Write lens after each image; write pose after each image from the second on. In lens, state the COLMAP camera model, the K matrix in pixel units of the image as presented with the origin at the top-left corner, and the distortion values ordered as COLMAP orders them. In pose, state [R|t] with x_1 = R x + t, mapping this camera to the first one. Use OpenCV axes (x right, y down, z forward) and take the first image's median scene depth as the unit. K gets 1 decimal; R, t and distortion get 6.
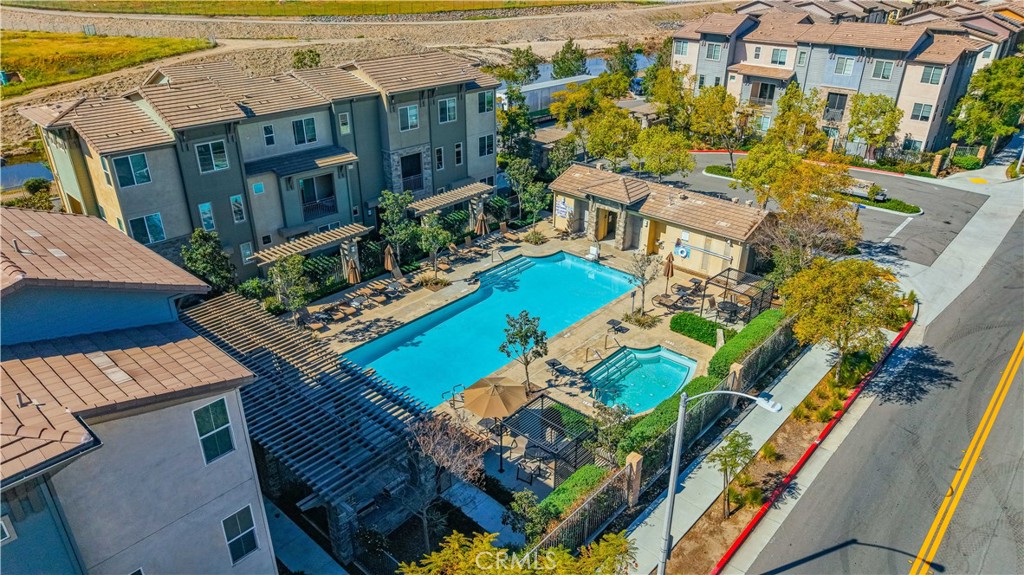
lens RADIAL K [[684.5, 0, 515.4], [0, 684.5, 308.7], [0, 0, 1]] dist [0.018056, -0.002272]
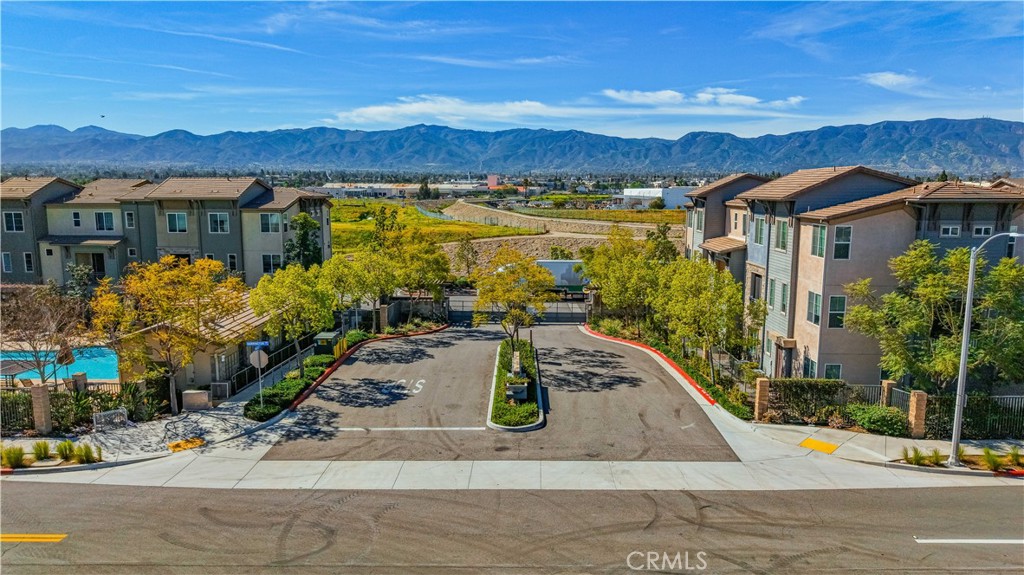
lens RADIAL K [[688.9, 0, 512.0], [0, 688.9, 287.5], [0, 0, 1]] dist [0.005440, 0.002503]
pose [[0.654532, 0.100134, -0.749374, 1.269959], [-0.353141, 0.916909, -0.185926, -0.177551], [0.668491, 0.386329, 0.635508, 0.755089]]
